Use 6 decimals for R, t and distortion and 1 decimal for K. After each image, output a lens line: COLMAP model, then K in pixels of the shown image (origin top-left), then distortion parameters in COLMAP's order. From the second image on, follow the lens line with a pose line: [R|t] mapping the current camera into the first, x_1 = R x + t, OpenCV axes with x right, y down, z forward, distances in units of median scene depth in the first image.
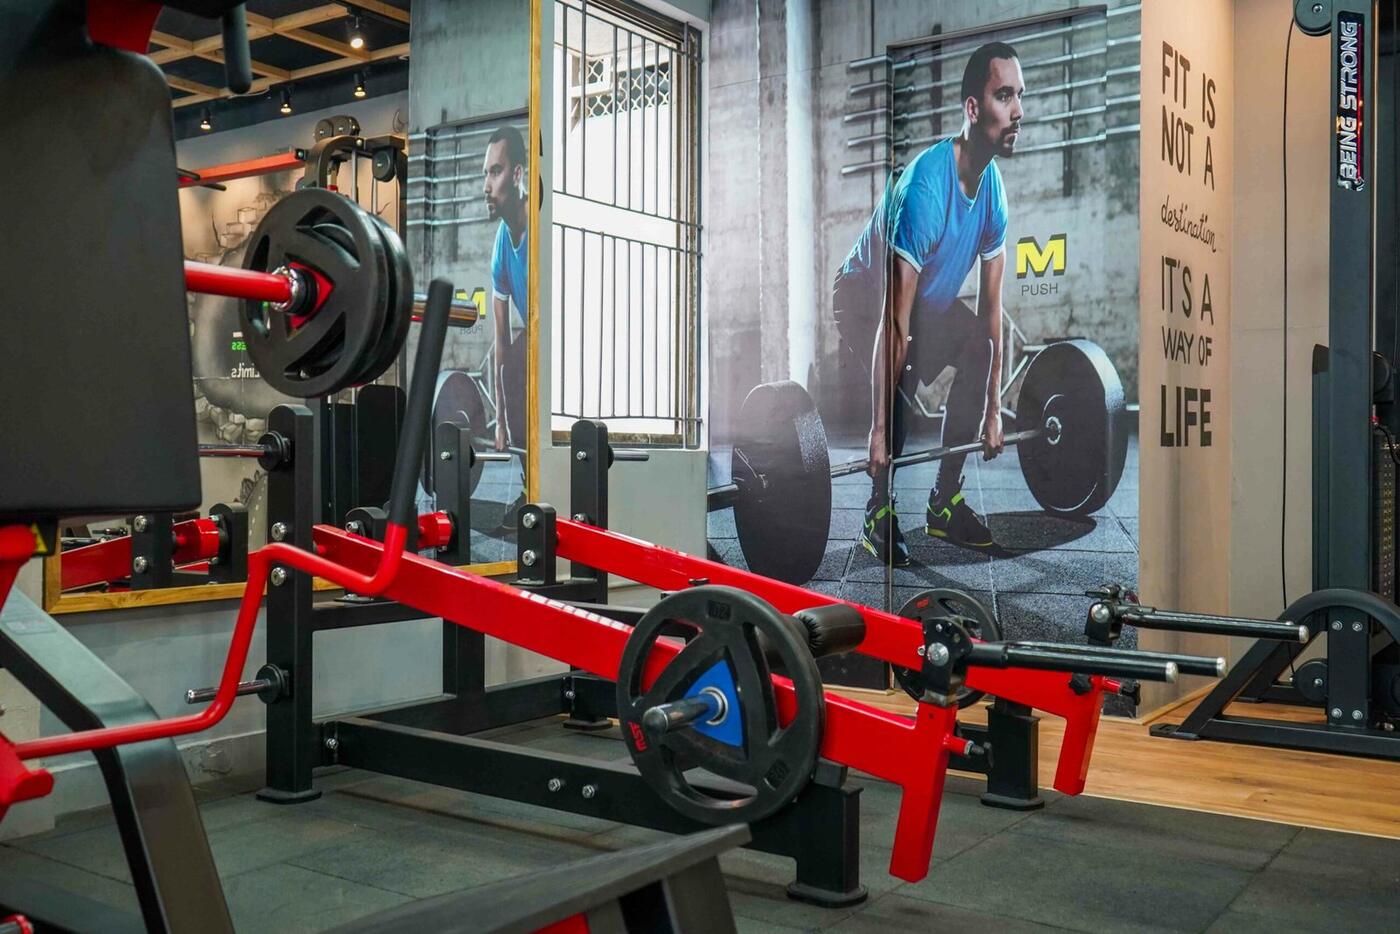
lens RADIAL K [[1365.6, 0, 695.4], [0, 1365.6, 509.0], [0, 0, 1]] dist [0.025874, -0.010128]
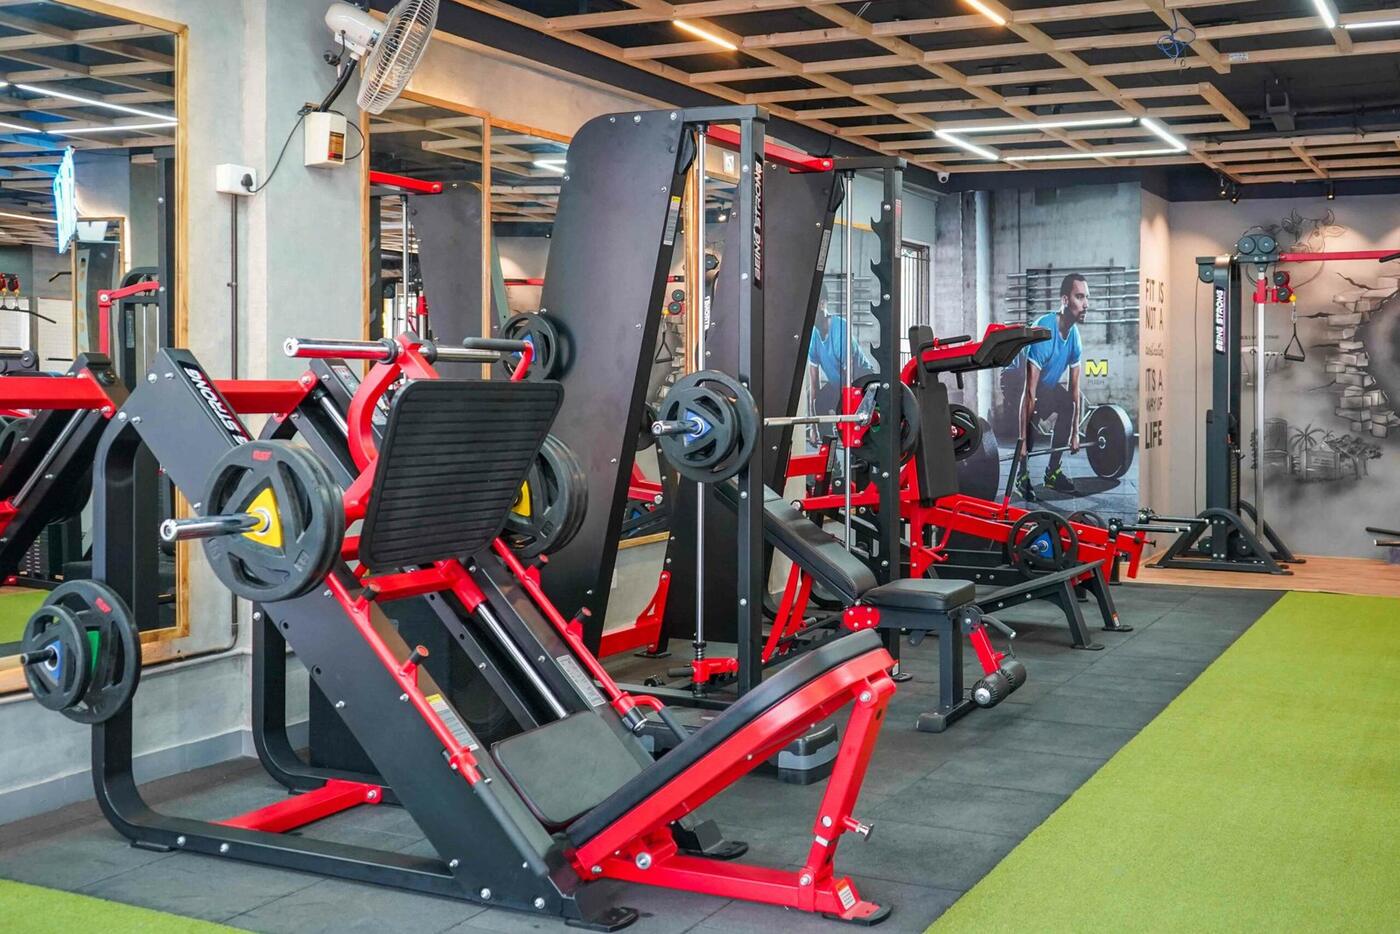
lens RADIAL K [[1771.7, 0, 700.0], [0, 1771.7, 467.0], [0, 0, 1]] dist [0.014179, 0.019381]
pose [[0.986630, -0.012356, 0.162510, -0.897234], [0.007406, 0.999491, 0.031029, -0.112980], [-0.162811, -0.029411, 0.986219, -1.855180]]
